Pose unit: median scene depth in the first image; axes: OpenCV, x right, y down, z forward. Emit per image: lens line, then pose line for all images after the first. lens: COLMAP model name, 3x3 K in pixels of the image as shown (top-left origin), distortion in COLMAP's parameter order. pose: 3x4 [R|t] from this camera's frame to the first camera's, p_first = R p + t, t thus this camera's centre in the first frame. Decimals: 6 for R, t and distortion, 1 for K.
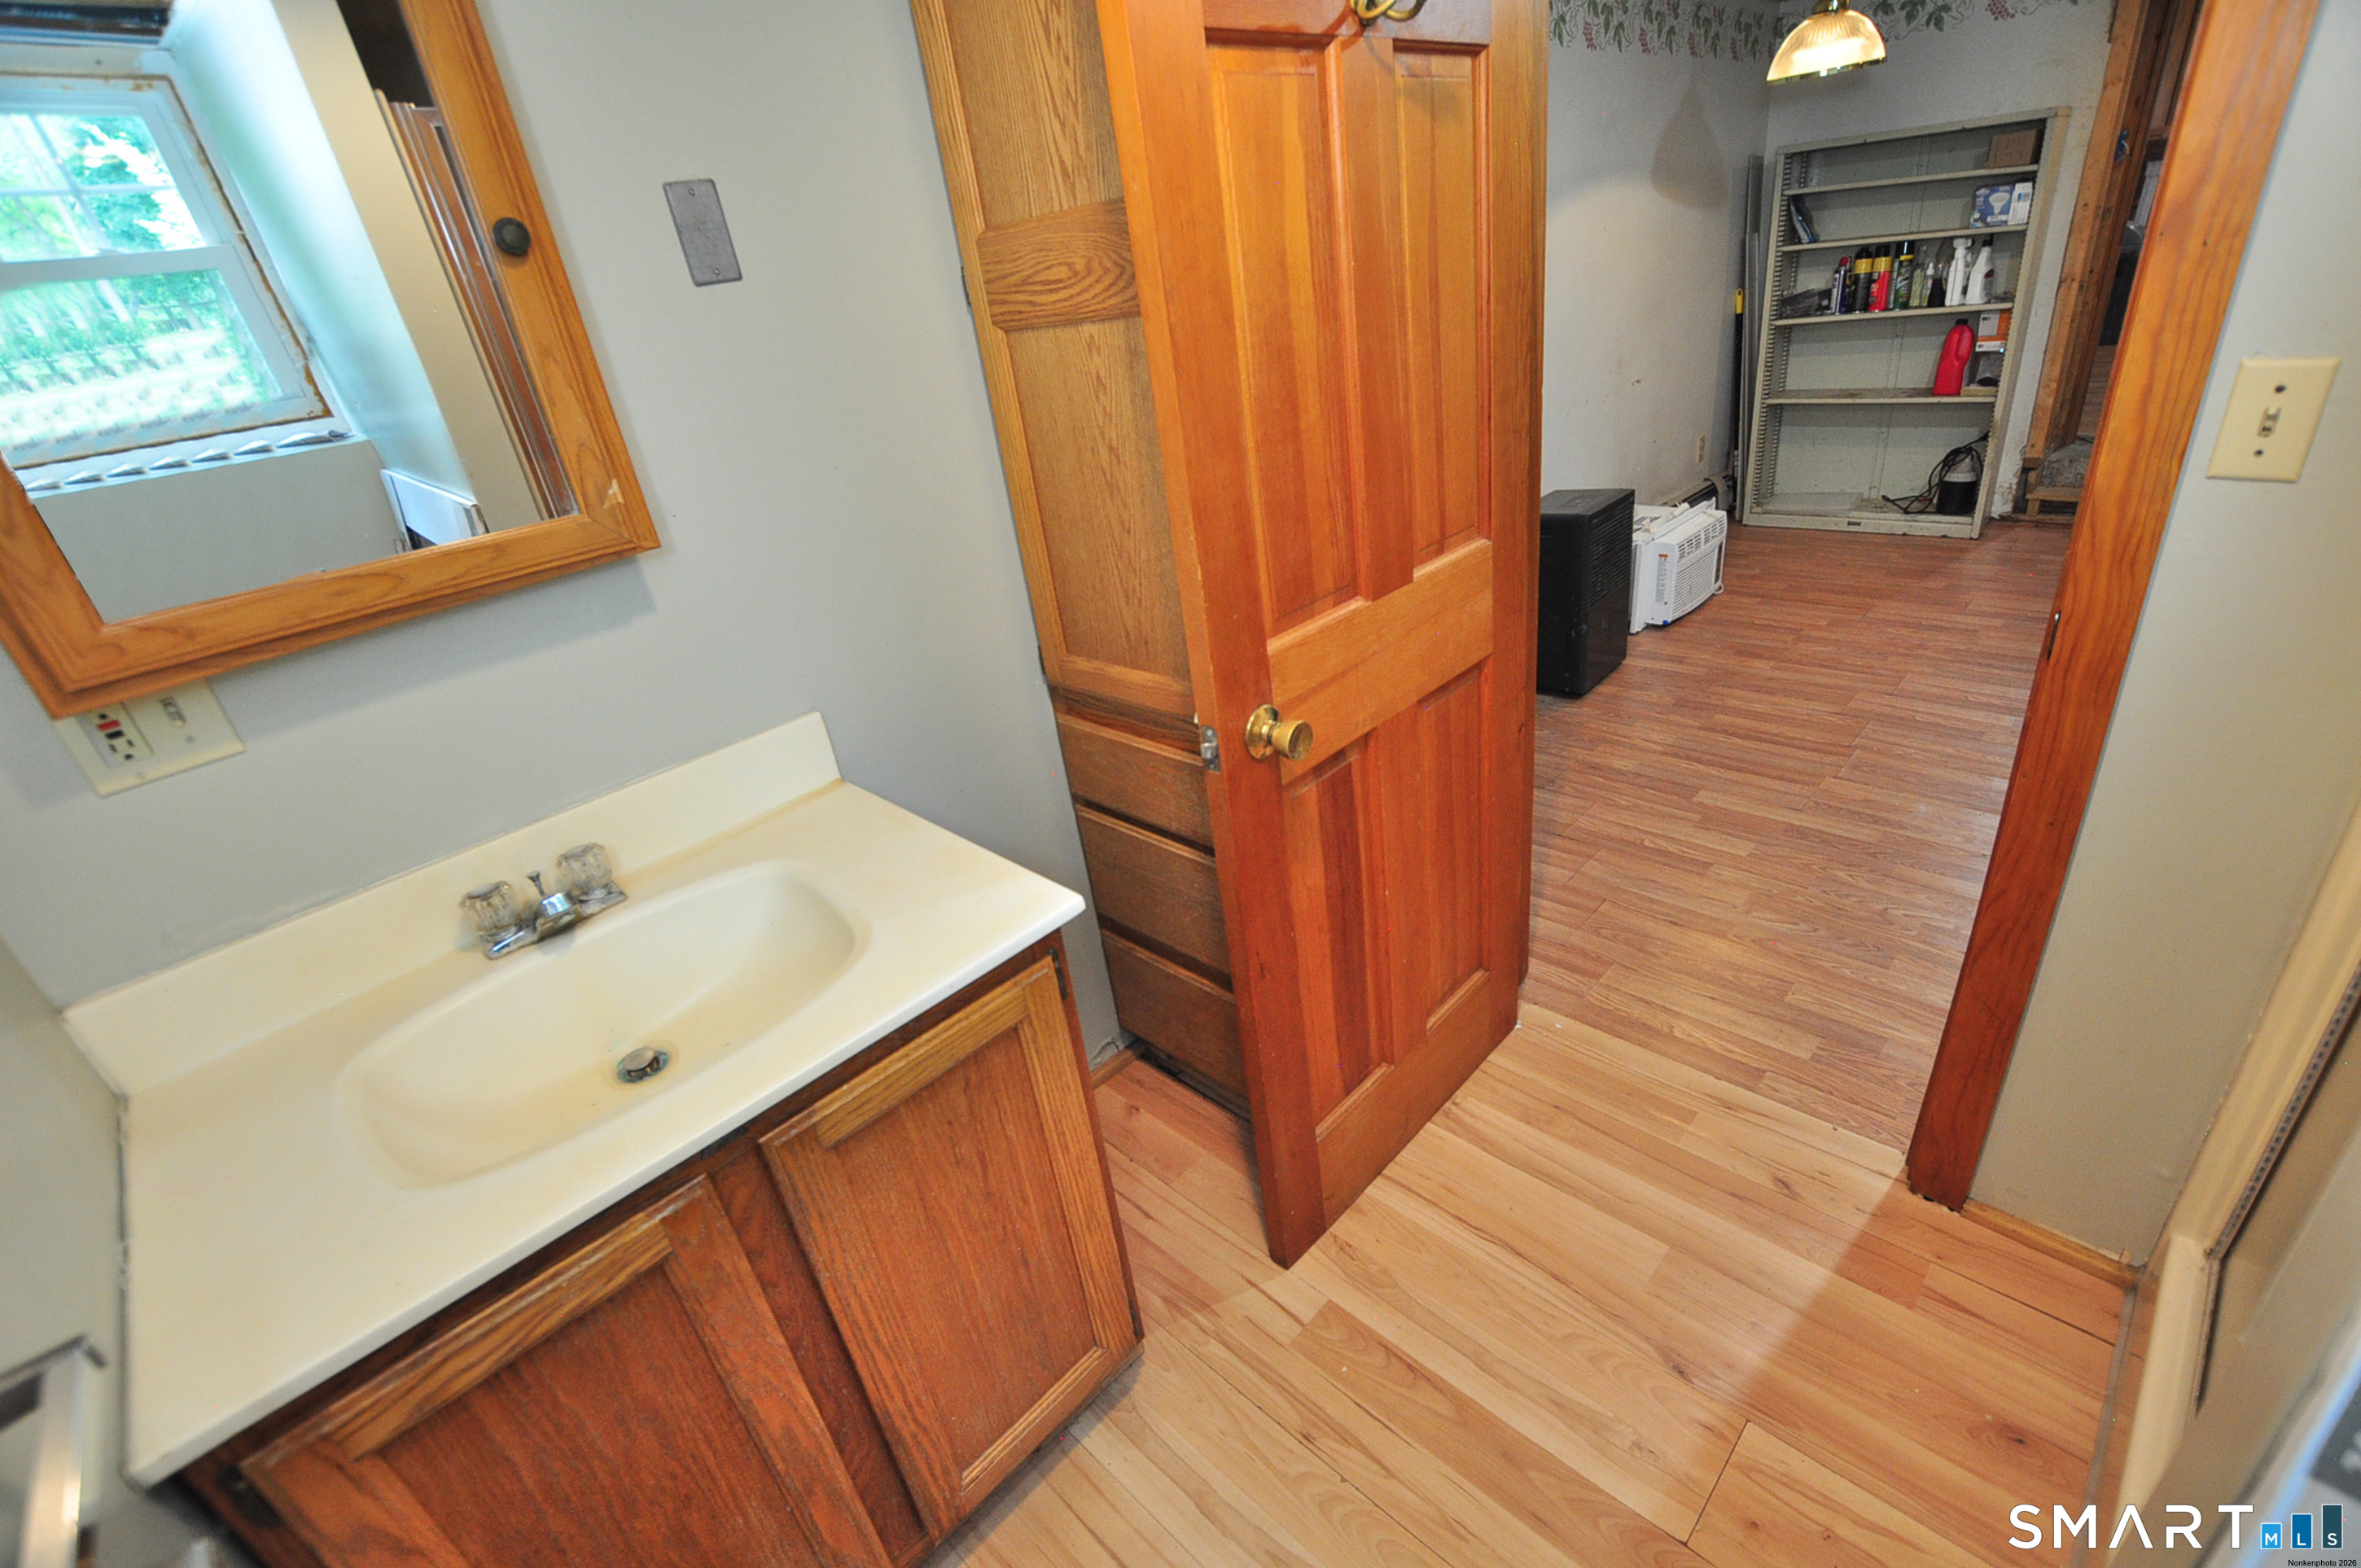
lens RADIAL K [[1032.6, 0, 1192.2], [0, 1032.6, 793.9], [0, 0, 1]] dist [-0.030578, 0.000239]
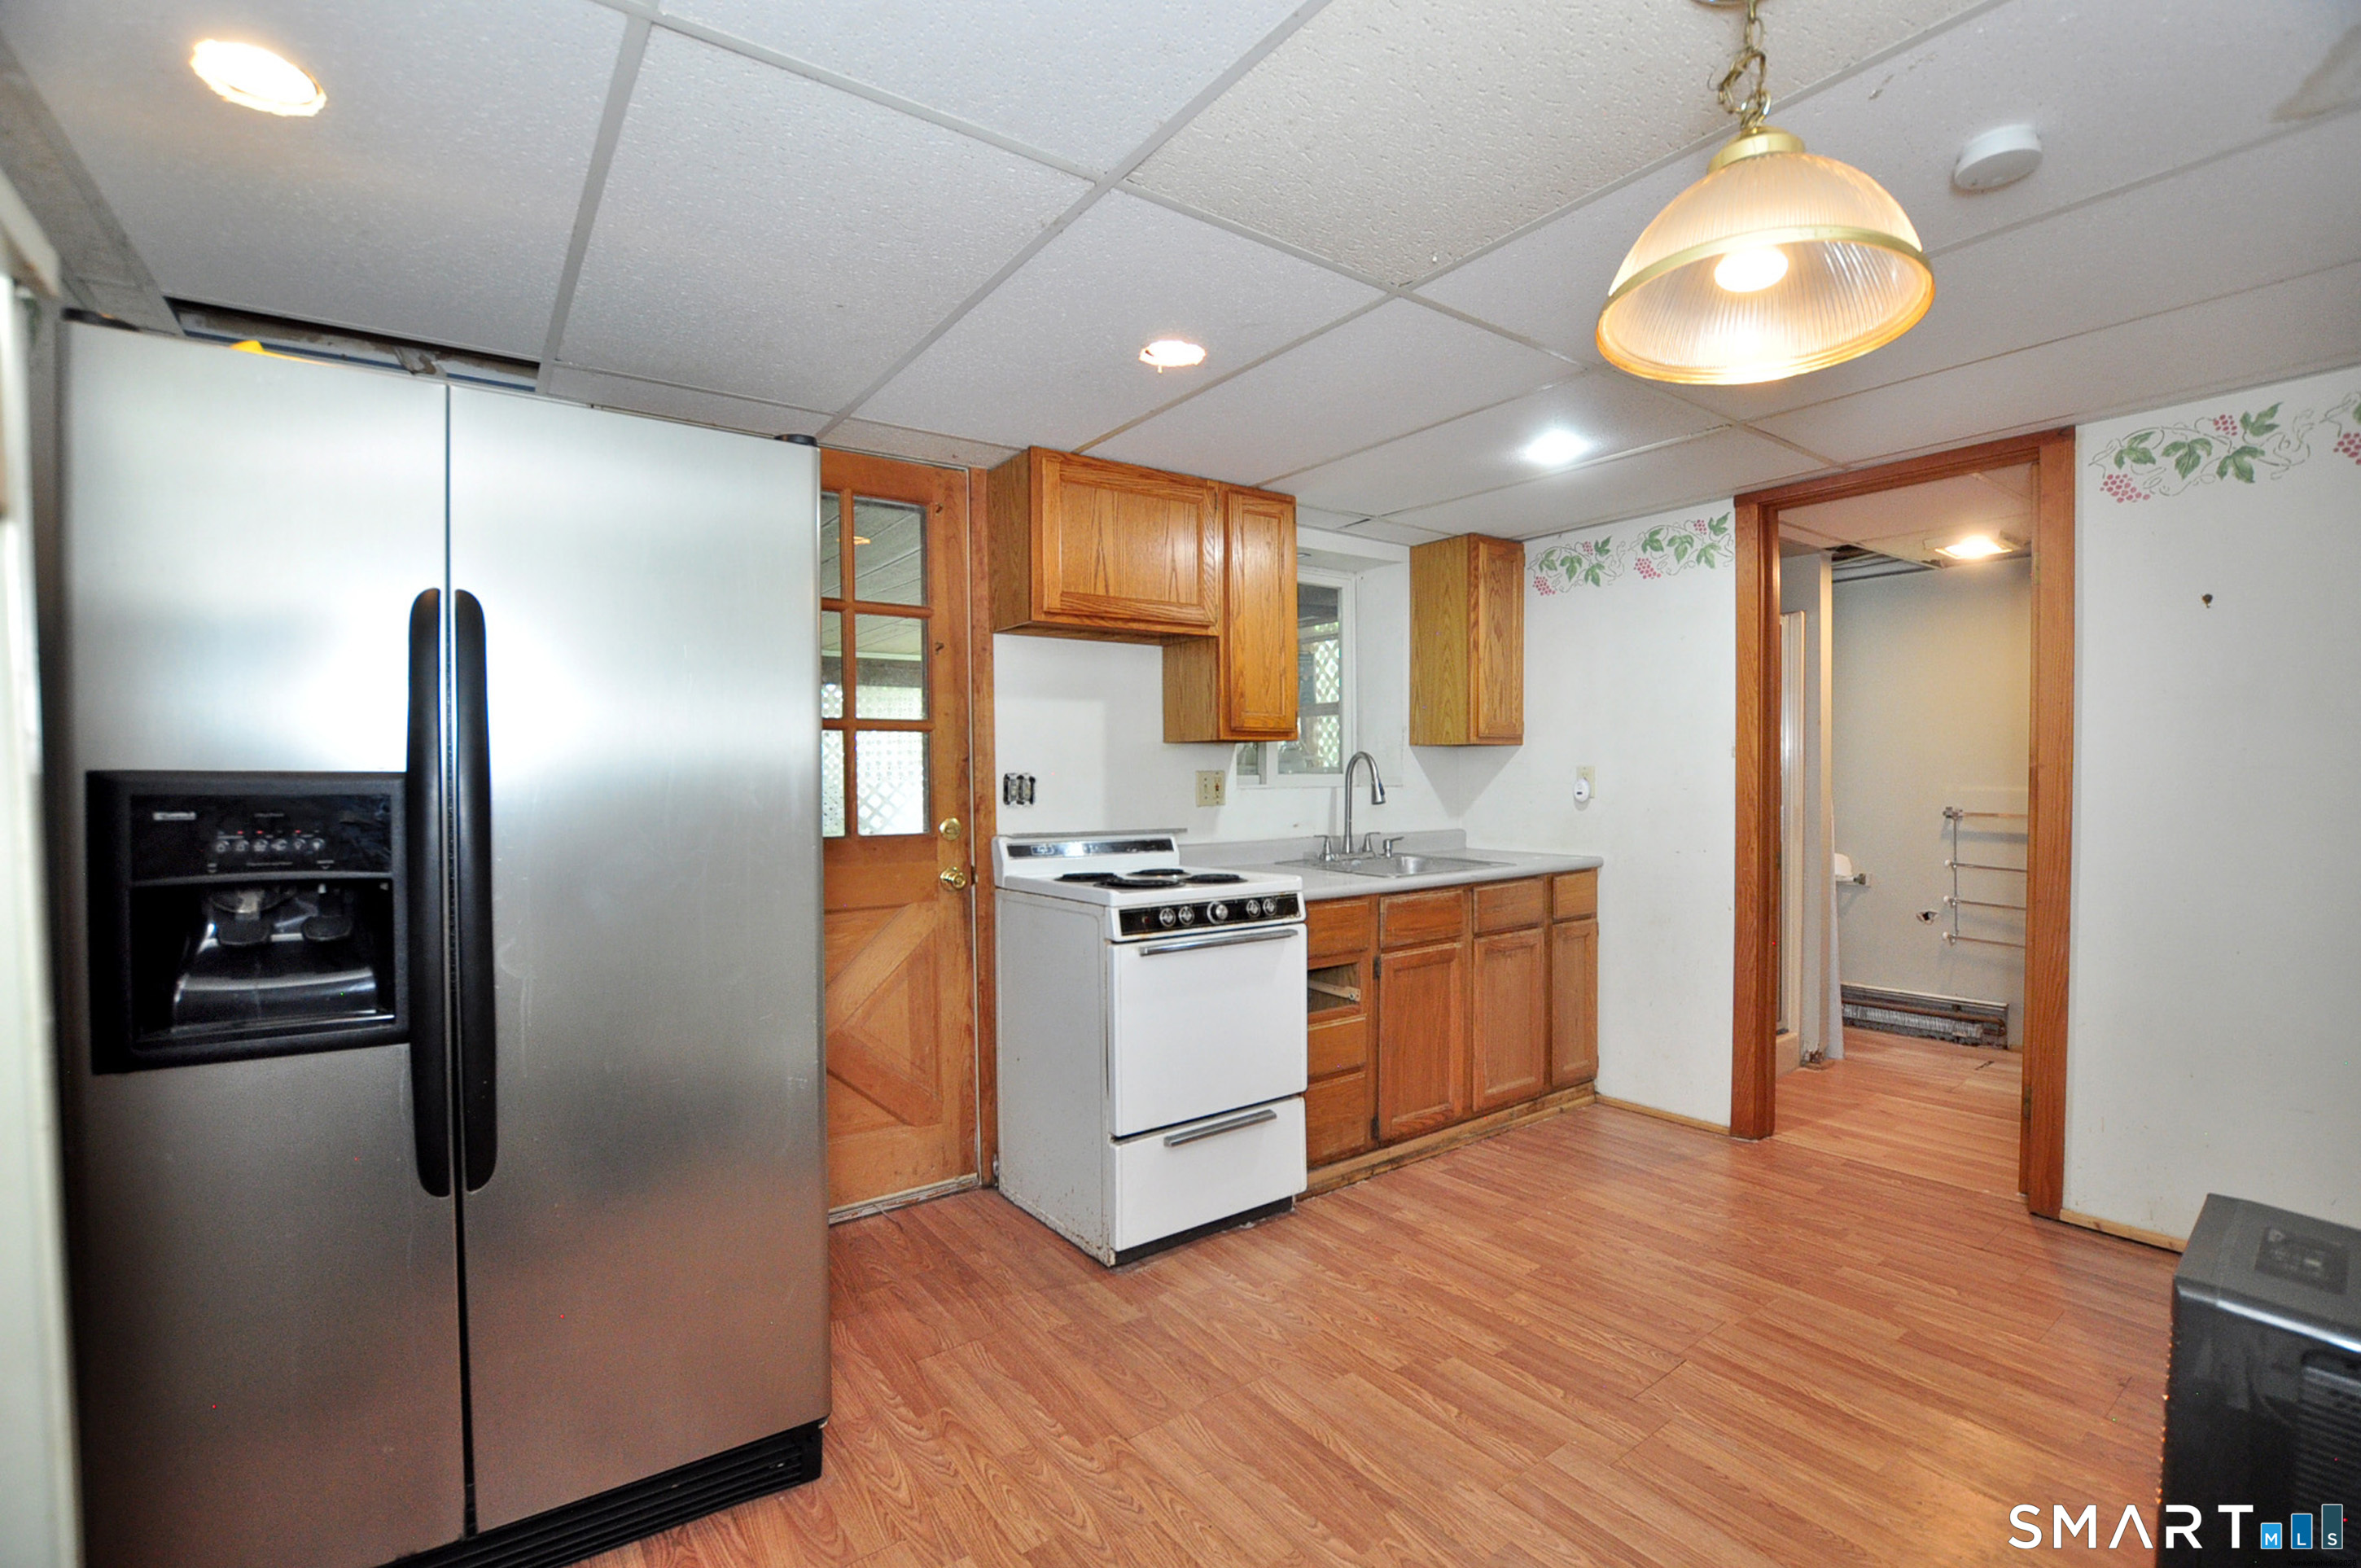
lens RADIAL K [[1032.6, 0, 1192.2], [0, 1032.6, 793.9], [0, 0, 1]] dist [-0.030578, 0.000239]
pose [[-0.978870, 0.130666, 0.157289, 0.862694], [0.188347, 0.875637, 0.444731, -0.832060], [-0.079617, 0.464958, -0.881745, 1.553362]]
